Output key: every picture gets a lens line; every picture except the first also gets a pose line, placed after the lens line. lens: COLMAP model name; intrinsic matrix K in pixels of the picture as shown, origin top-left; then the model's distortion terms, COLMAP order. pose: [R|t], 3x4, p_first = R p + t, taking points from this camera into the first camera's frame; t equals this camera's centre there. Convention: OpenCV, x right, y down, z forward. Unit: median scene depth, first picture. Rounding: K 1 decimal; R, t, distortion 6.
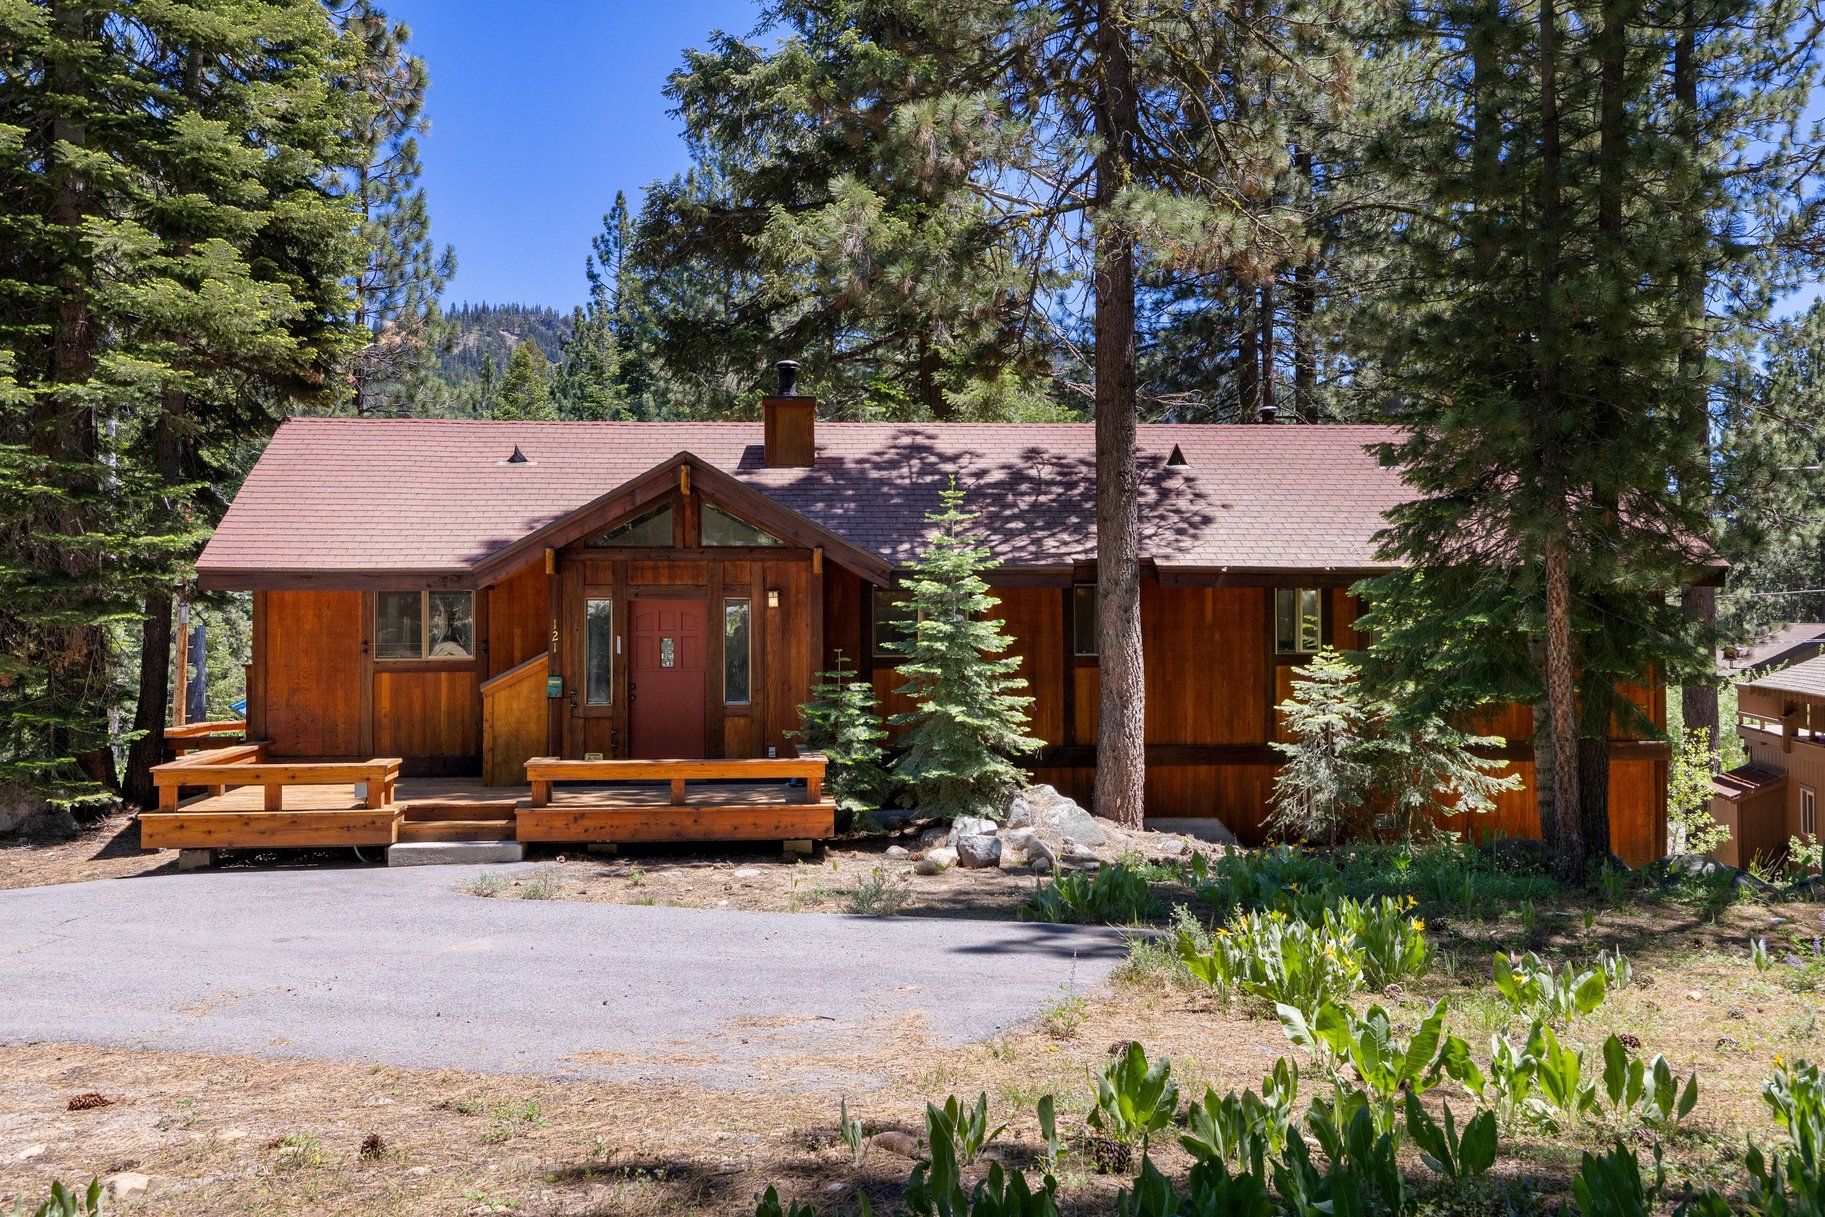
lens RADIAL K [[1662.2, 0, 907.8], [0, 1662.2, 603.1], [0, 0, 1]] dist [0.003416, 0.000724]
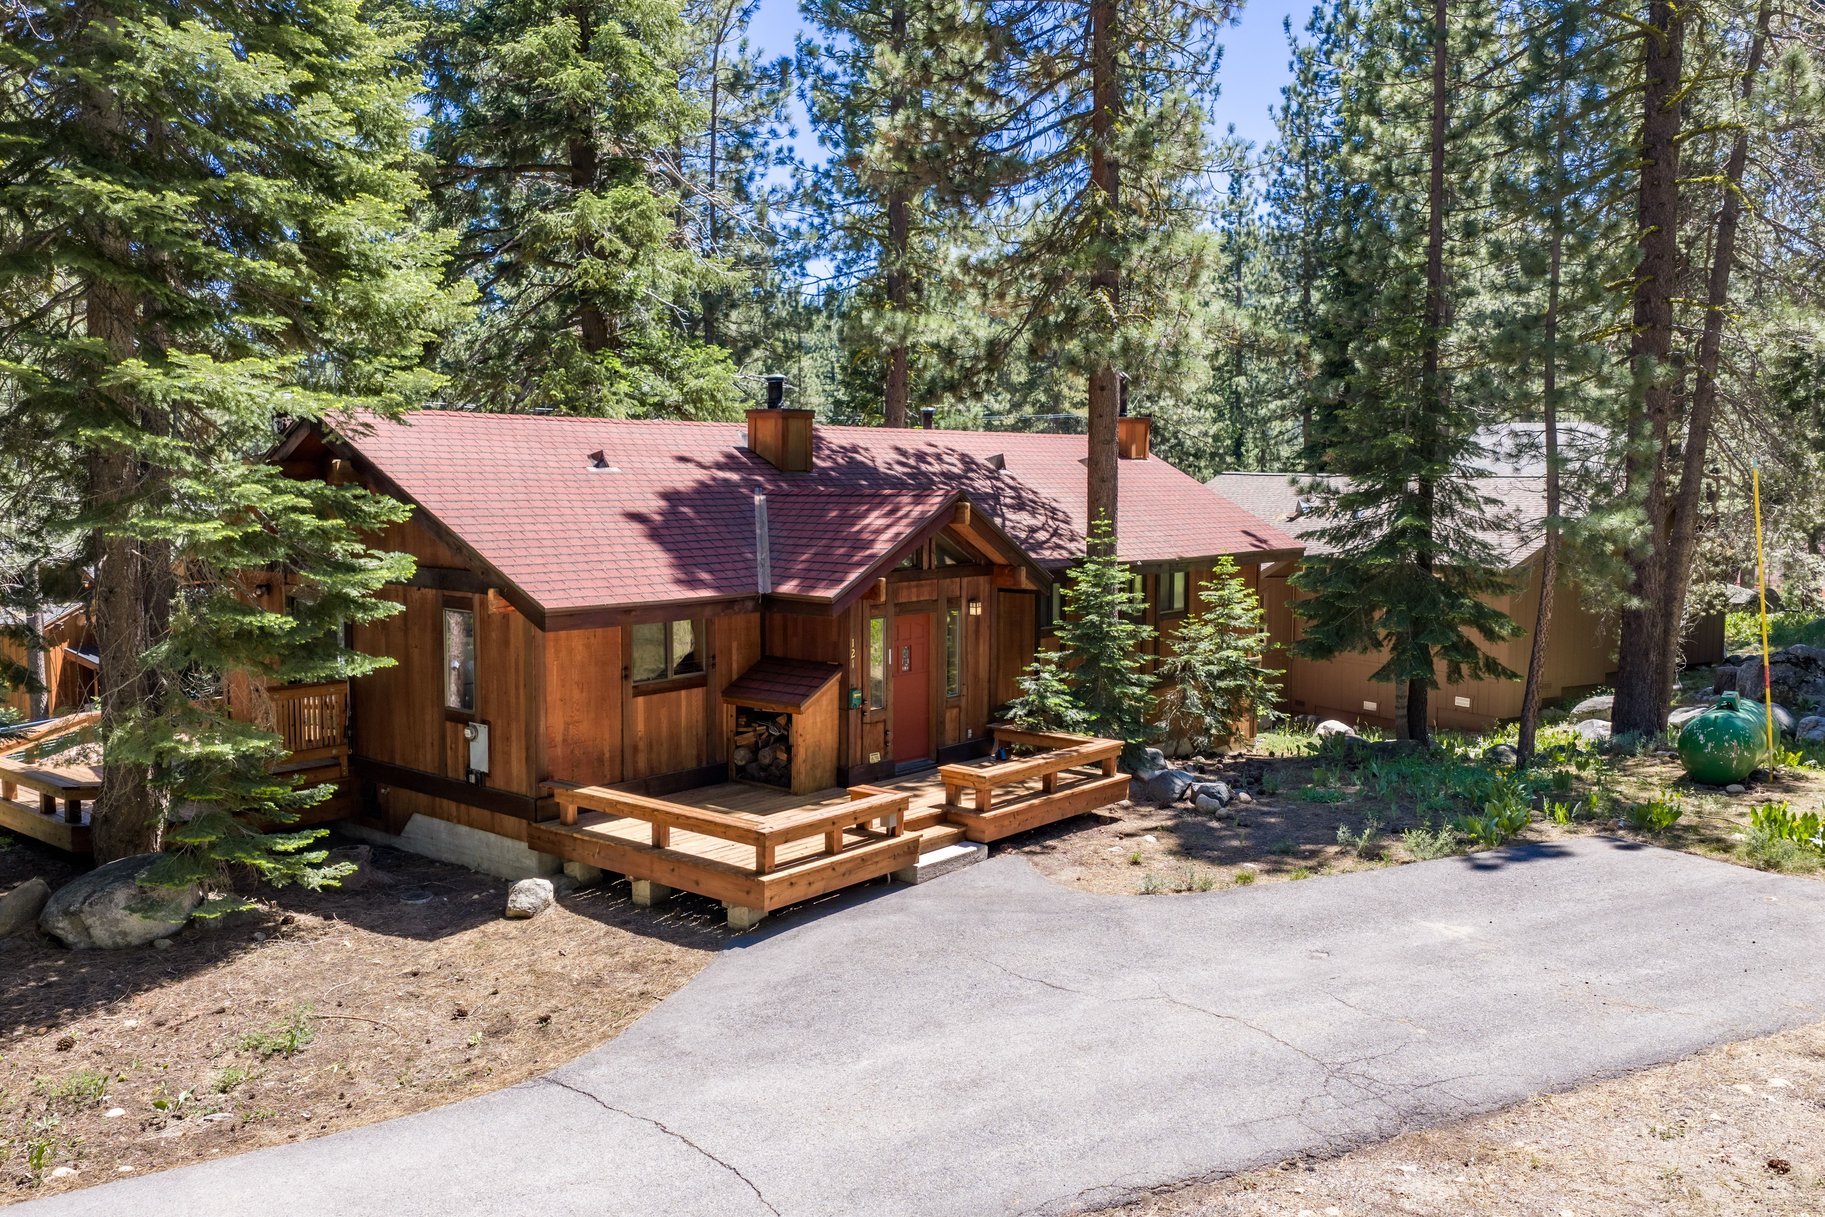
lens RADIAL K [[1481.6, 0, 909.6], [0, 1481.6, 609.3], [0, 0, 1]] dist [0.018836, -0.023668]
pose [[0.706384, -0.056681, 0.705556, -0.941288], [-0.018801, 0.994935, 0.098751, -0.115891], [-0.707579, -0.083021, 0.701740, 0.297498]]
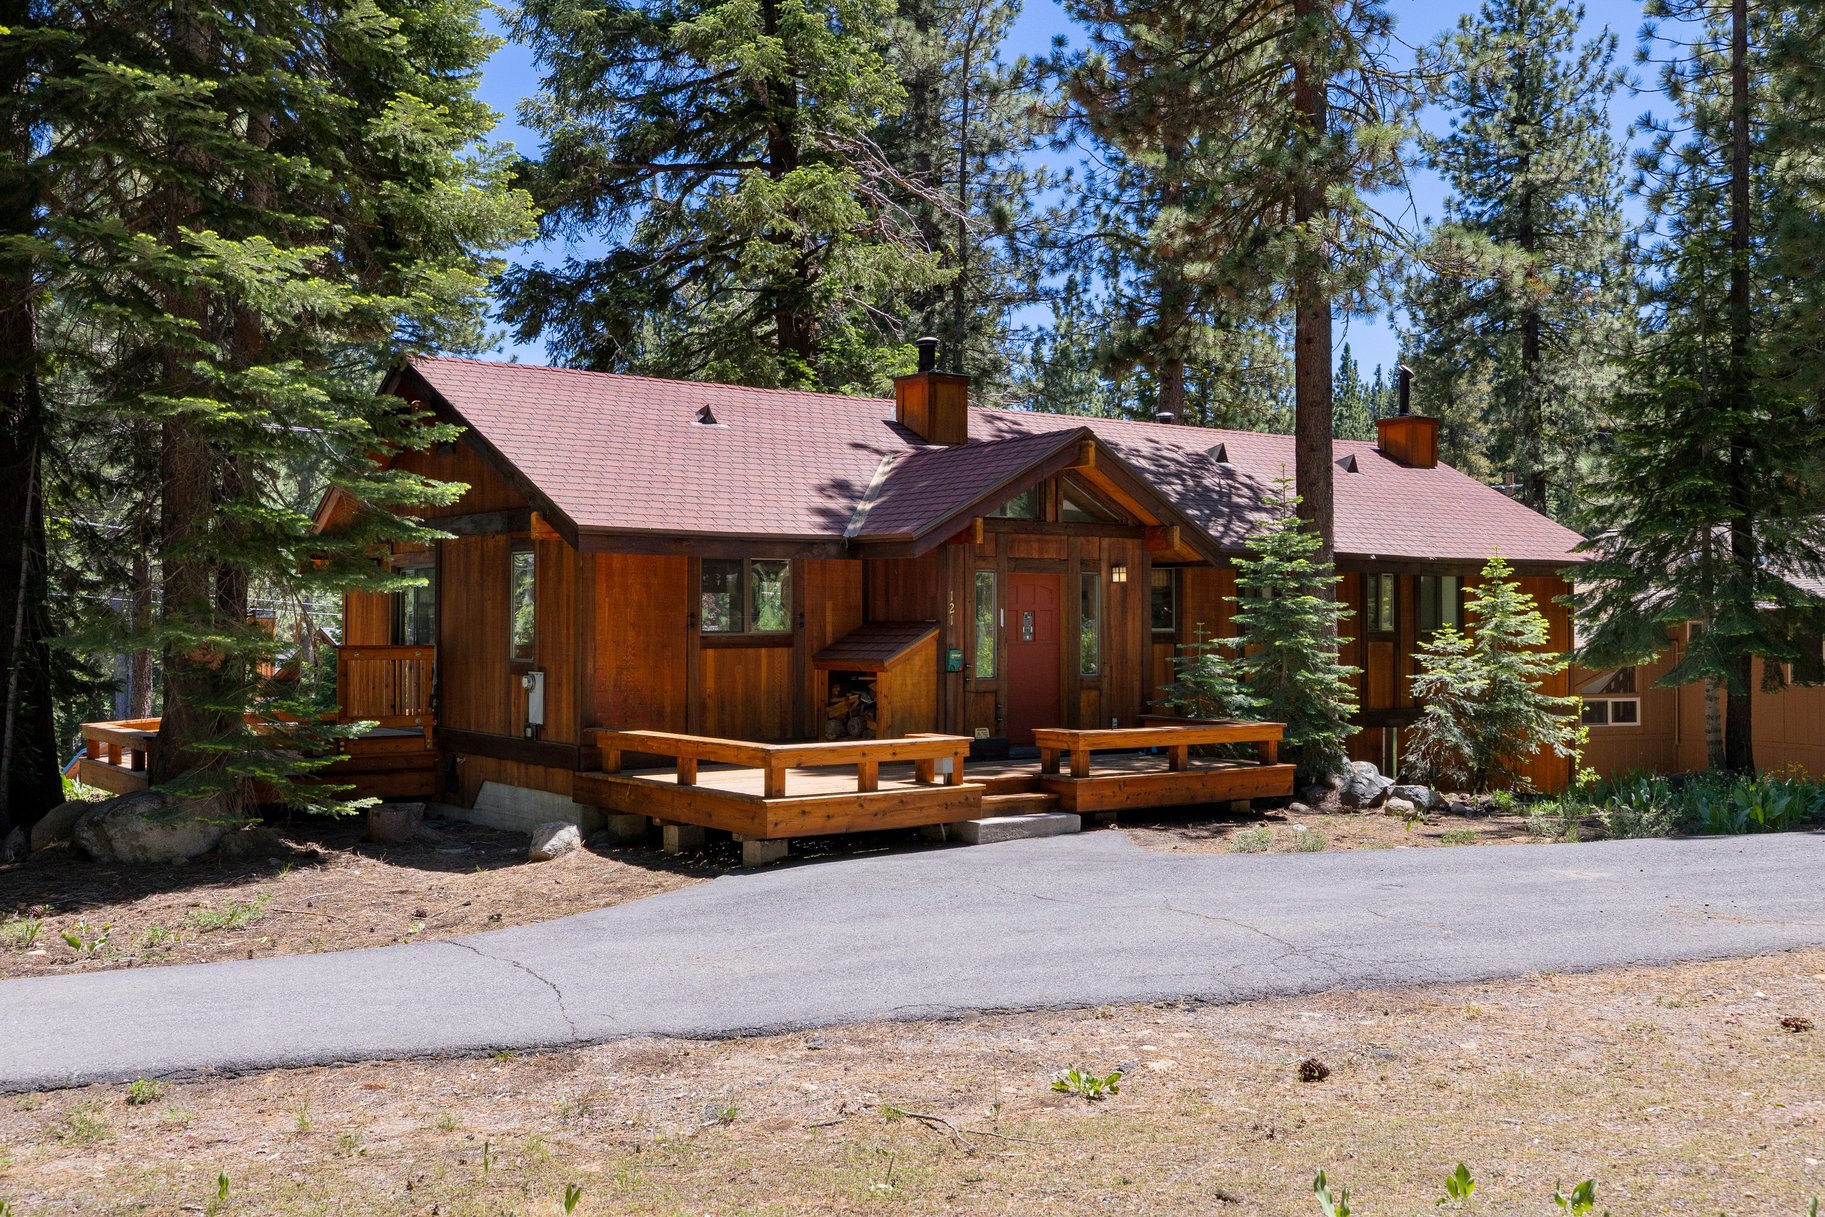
lens RADIAL K [[1747.9, 0, 921.7], [0, 1747.9, 603.8], [0, 0, 1]] dist [-0.002311, 0.000000]
pose [[0.852989, 0.011974, 0.521792, -0.809855], [-0.012264, 0.999921, -0.002897, 0.021430], [-0.521785, -0.003928, 0.853068, 0.146543]]
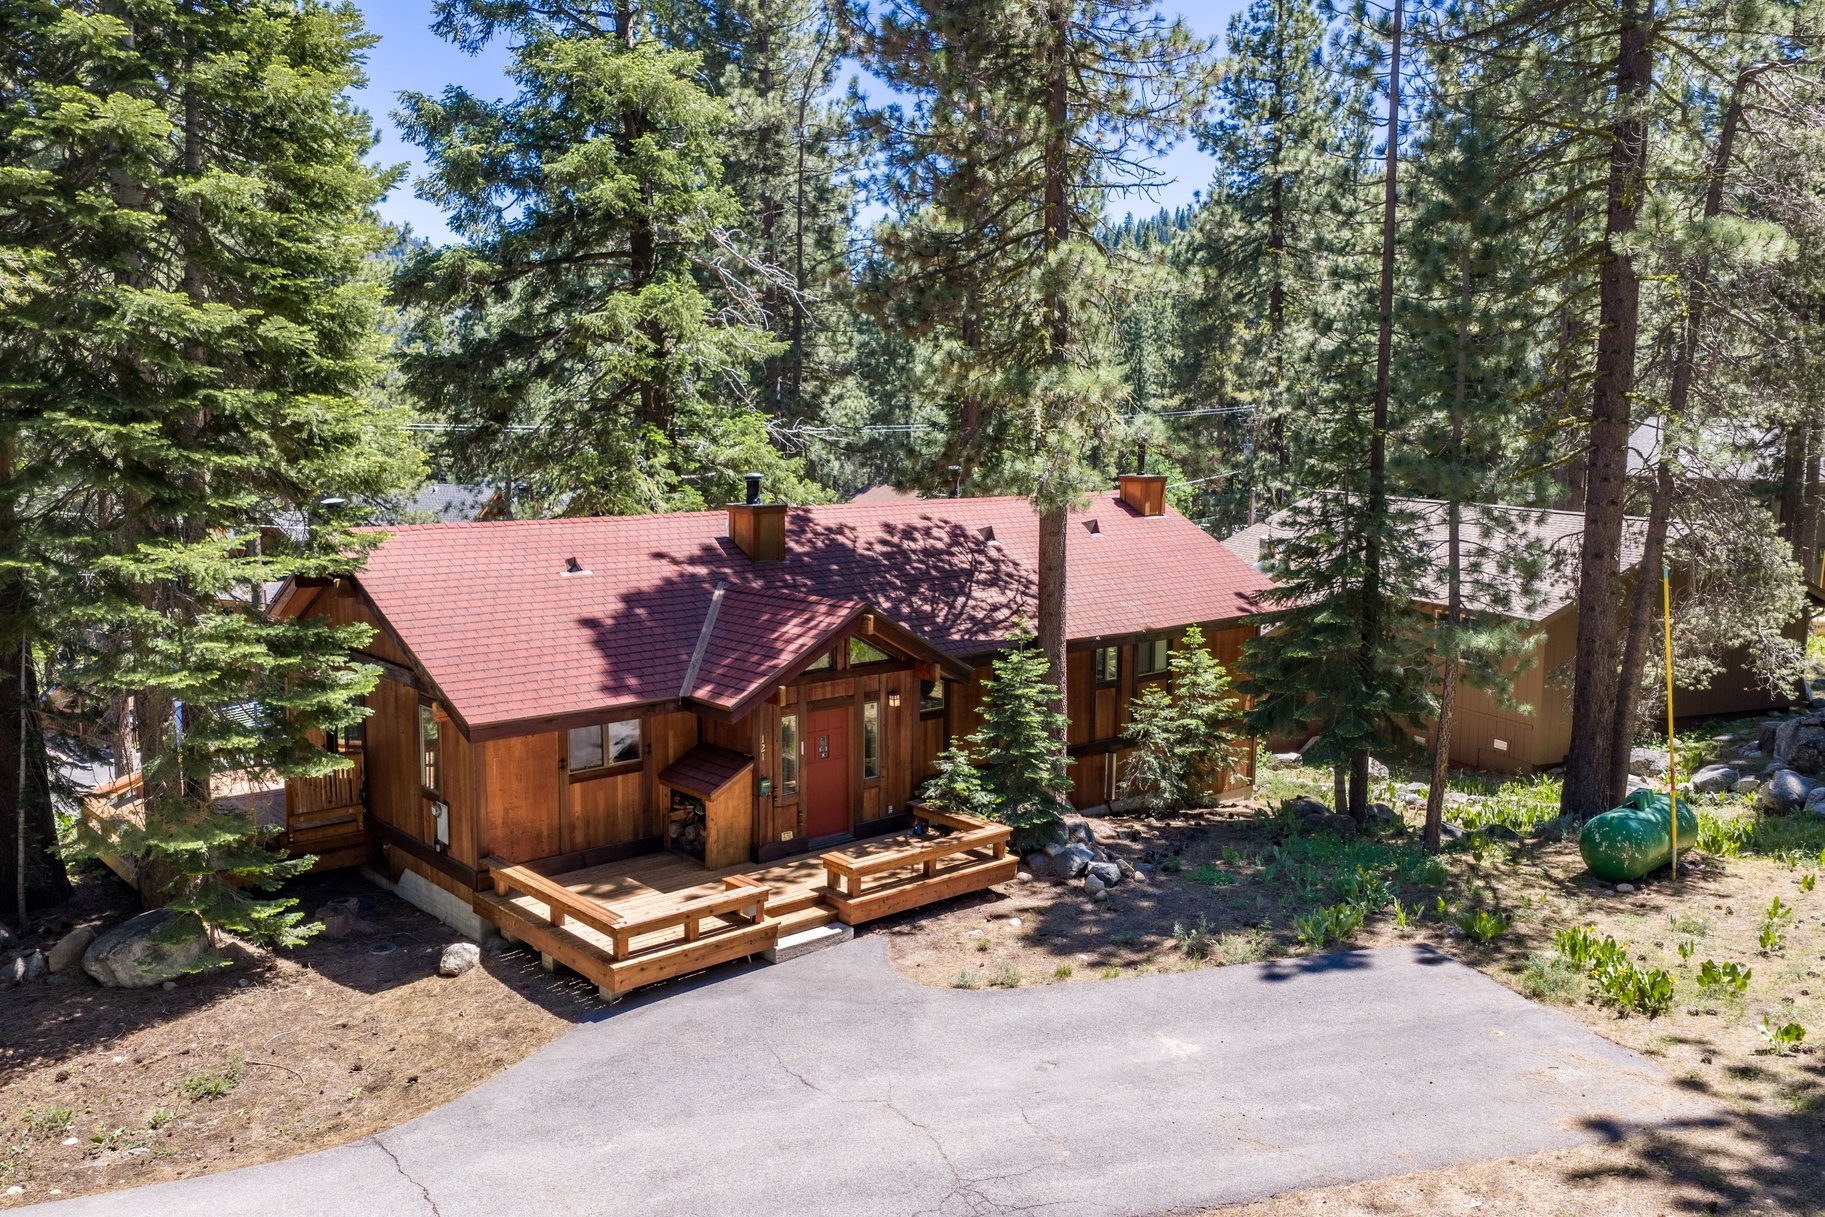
lens RADIAL K [[1481.6, 0, 914.4], [0, 1481.6, 606.3], [0, 0, 1]] dist [0.018836, -0.023668]
pose [[0.809461, -0.068412, 0.583174, -0.827527], [-0.017643, 0.989907, 0.140614, -0.268344], [-0.586908, -0.124110, 0.800085, 0.031542]]
